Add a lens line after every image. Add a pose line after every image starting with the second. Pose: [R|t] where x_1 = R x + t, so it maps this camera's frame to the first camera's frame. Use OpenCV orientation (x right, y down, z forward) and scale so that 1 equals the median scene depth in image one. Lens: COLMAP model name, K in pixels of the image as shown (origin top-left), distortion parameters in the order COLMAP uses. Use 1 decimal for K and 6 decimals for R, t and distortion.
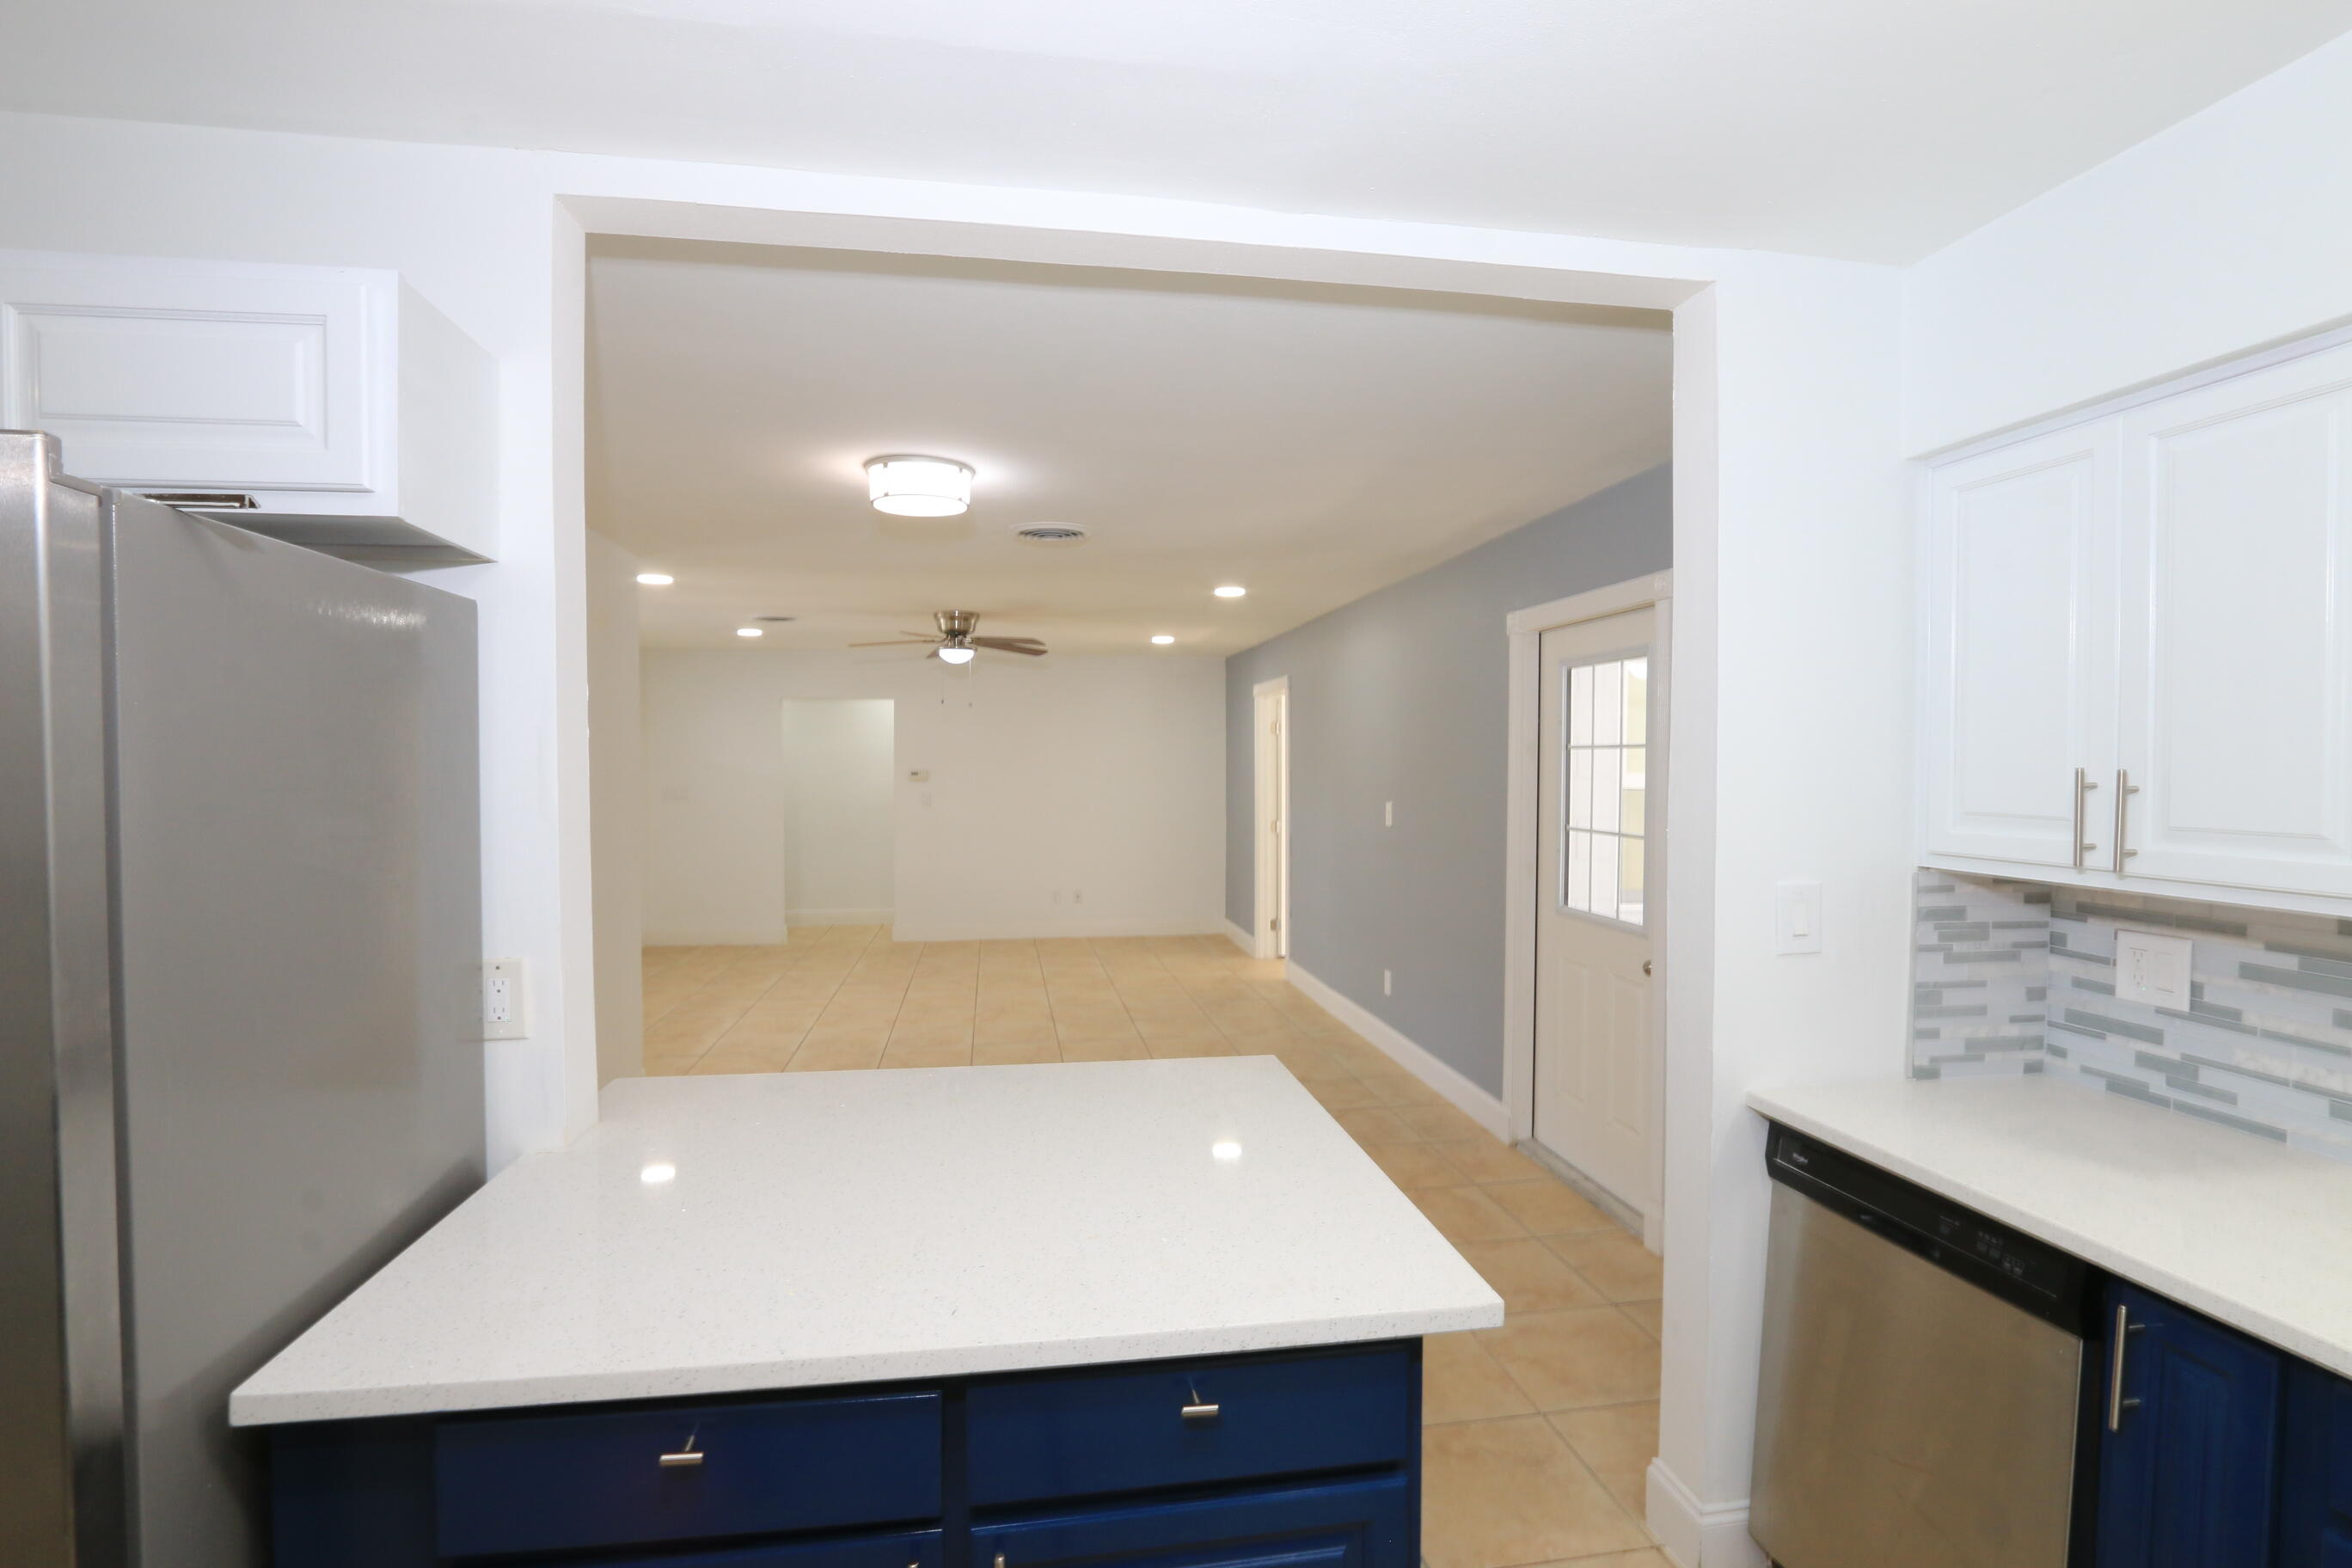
lens RADIAL K [[1105.2, 0, 1185.2], [0, 1105.2, 786.5], [0, 0, 1]] dist [-0.017657, 0.001801]
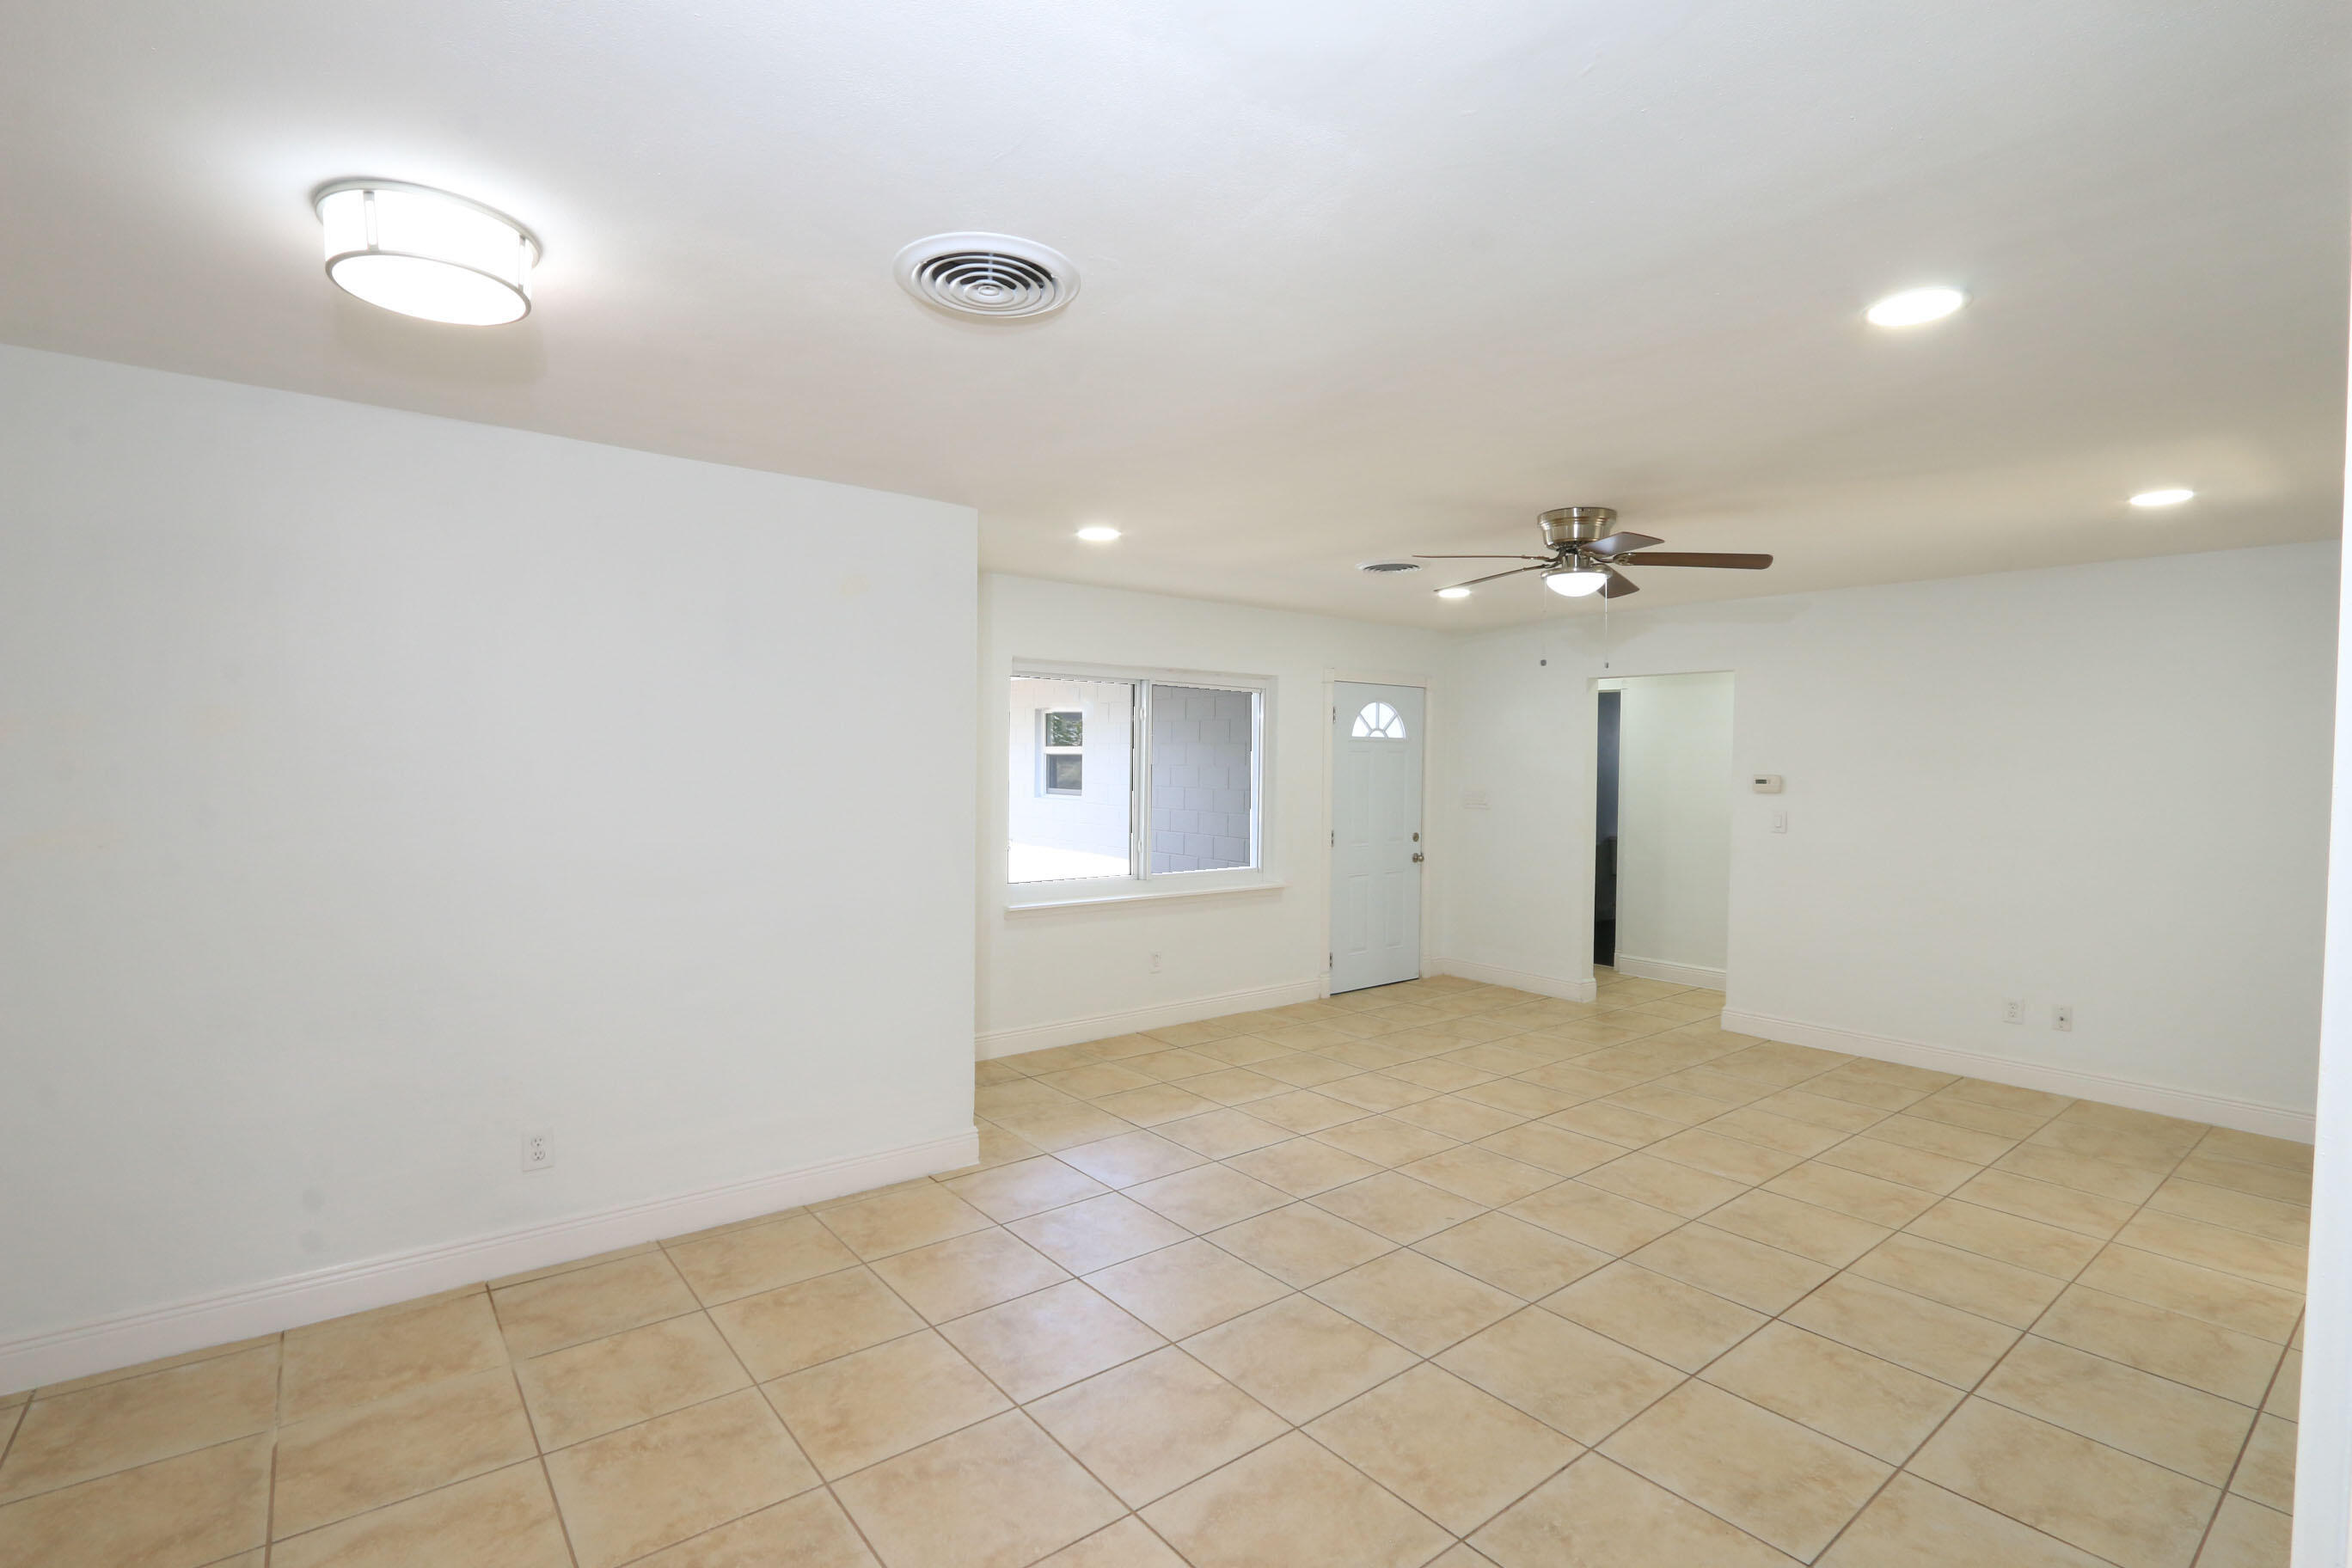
lens RADIAL K [[1093.8, 0, 1186.1], [0, 1093.8, 789.5], [0, 0, 1]] dist [-0.022722, 0.004592]
pose [[0.482590, 0.027354, -0.875419, 0.421774], [-0.027943, 0.999484, 0.015827, -0.019922], [0.875401, 0.016824, 0.483105, 1.055597]]
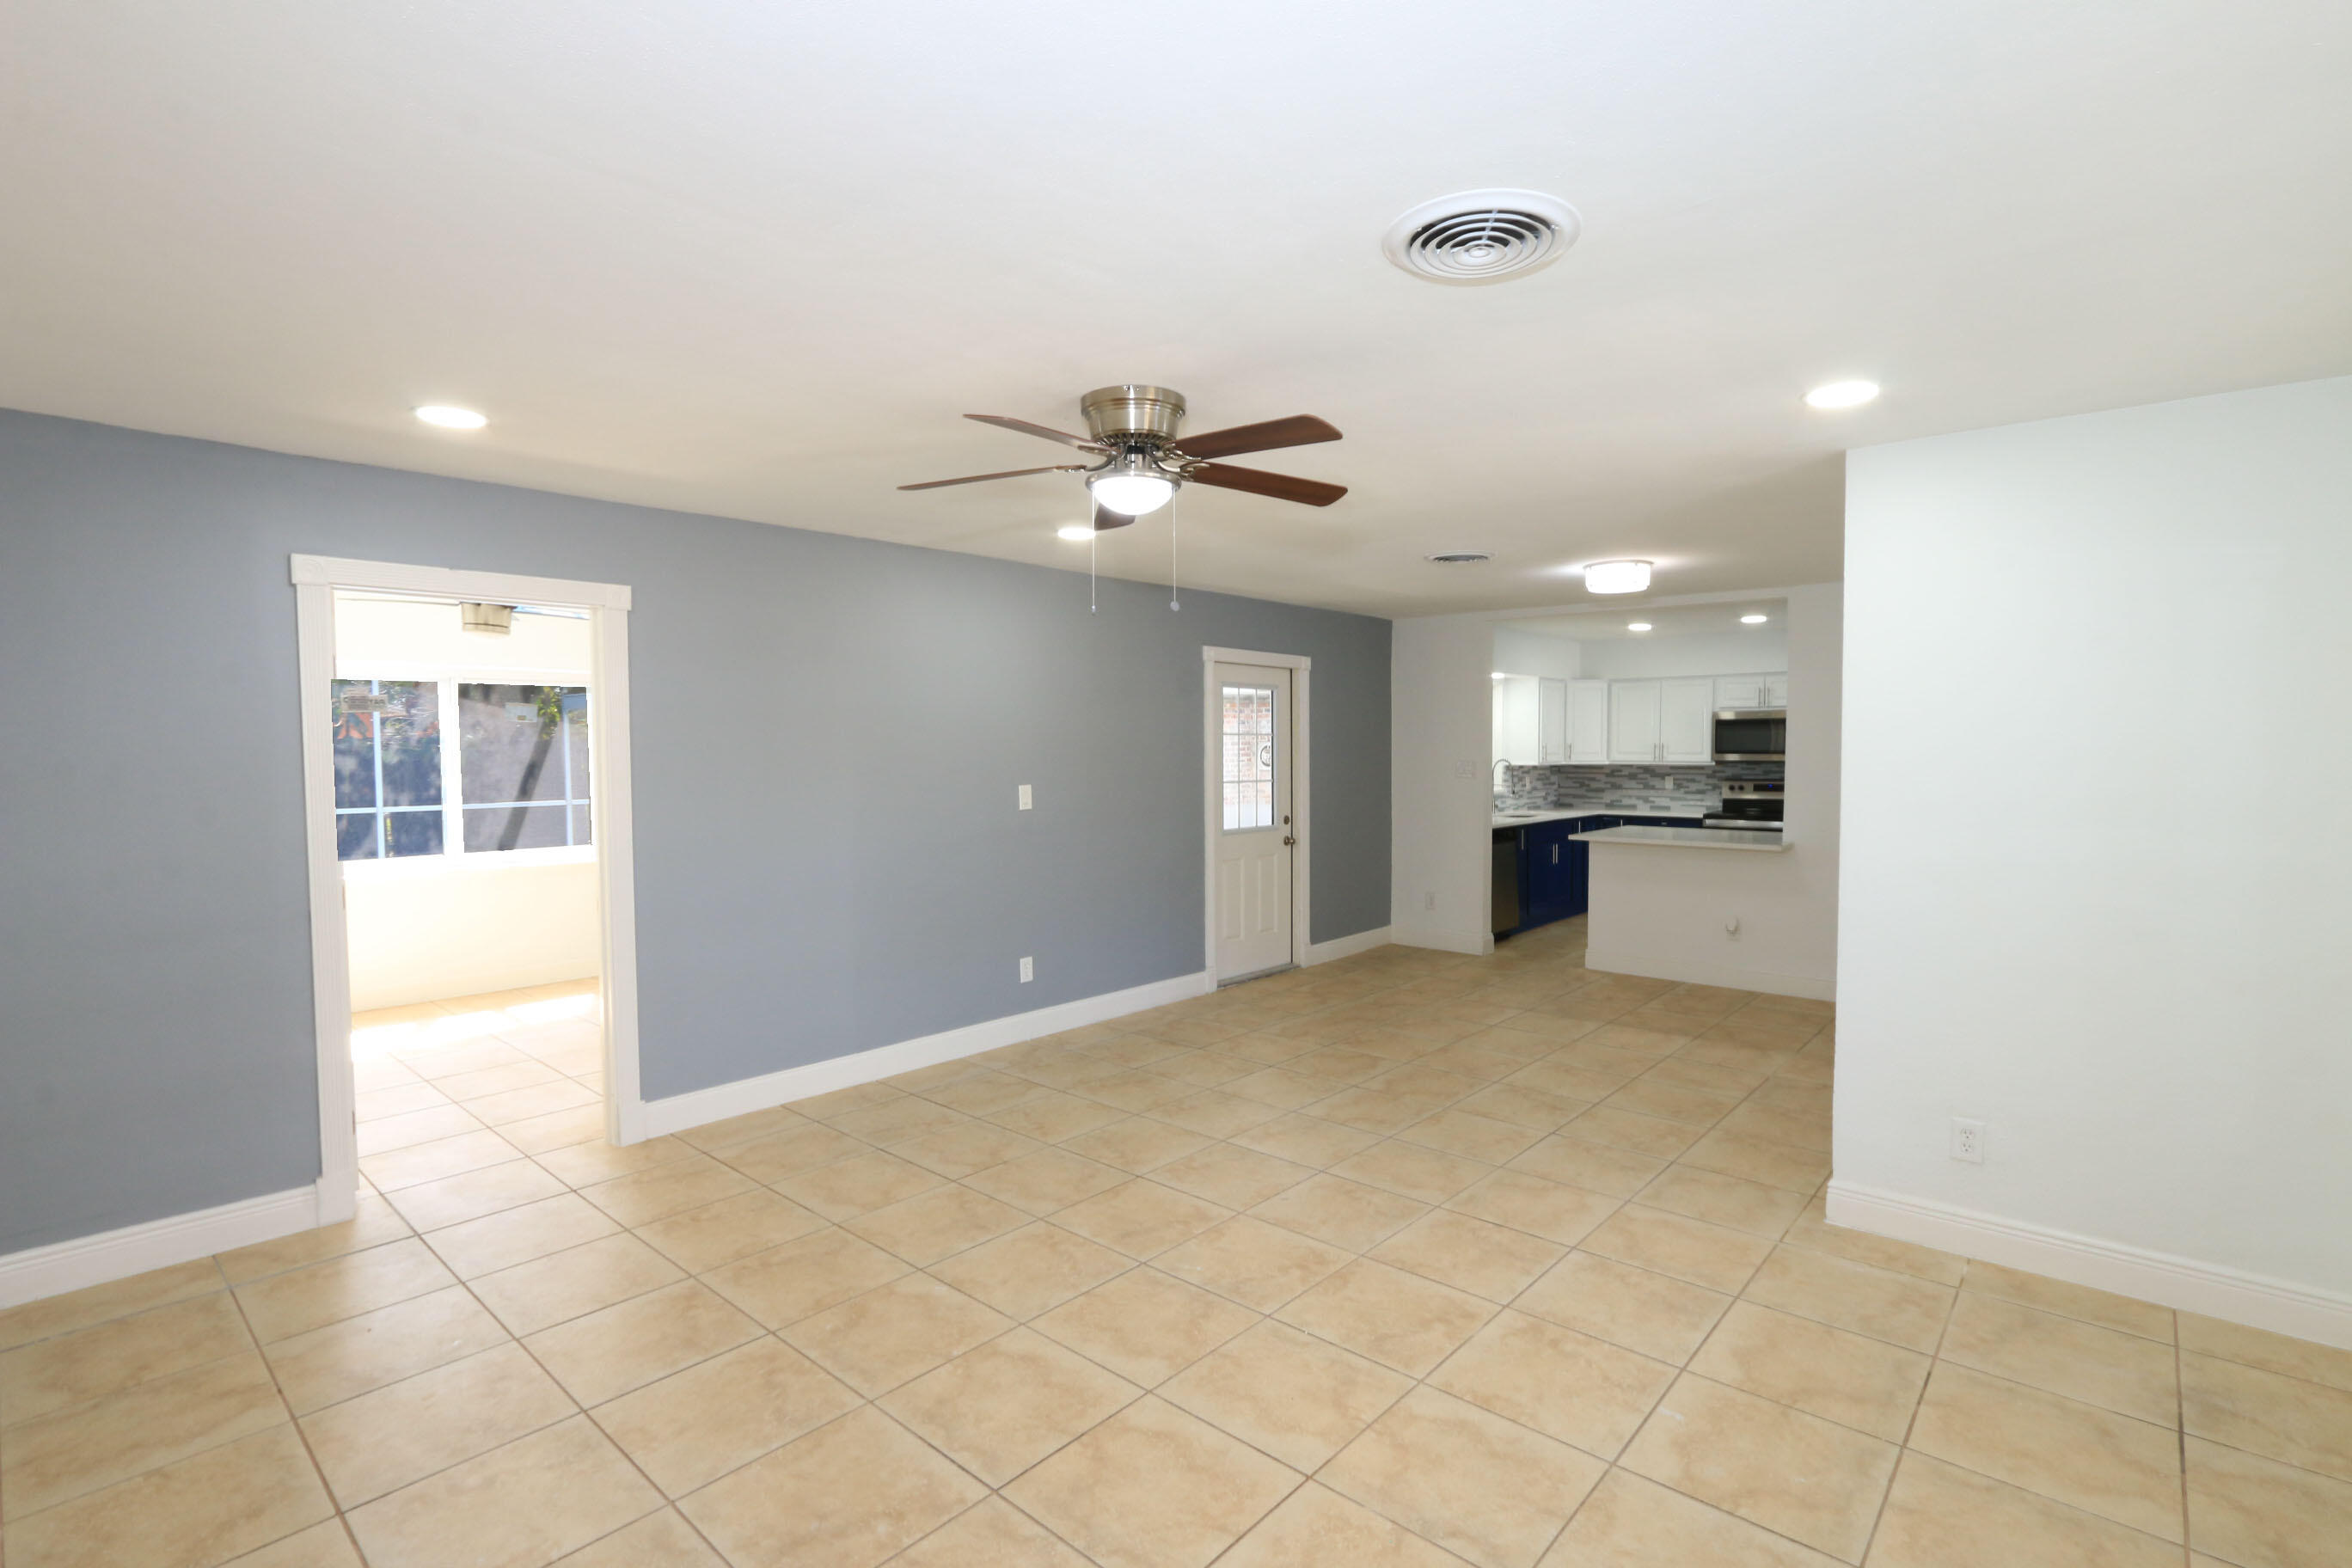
lens RADIAL K [[1105.1, 0, 1179.6], [0, 1105.1, 785.6], [0, 0, 1]] dist [-0.022009, 0.003960]
pose [[-0.622154, -0.028493, 0.782376, -1.117348], [0.019084, 0.998489, 0.051539, -0.055692], [-0.782662, 0.046996, -0.620670, 2.509790]]
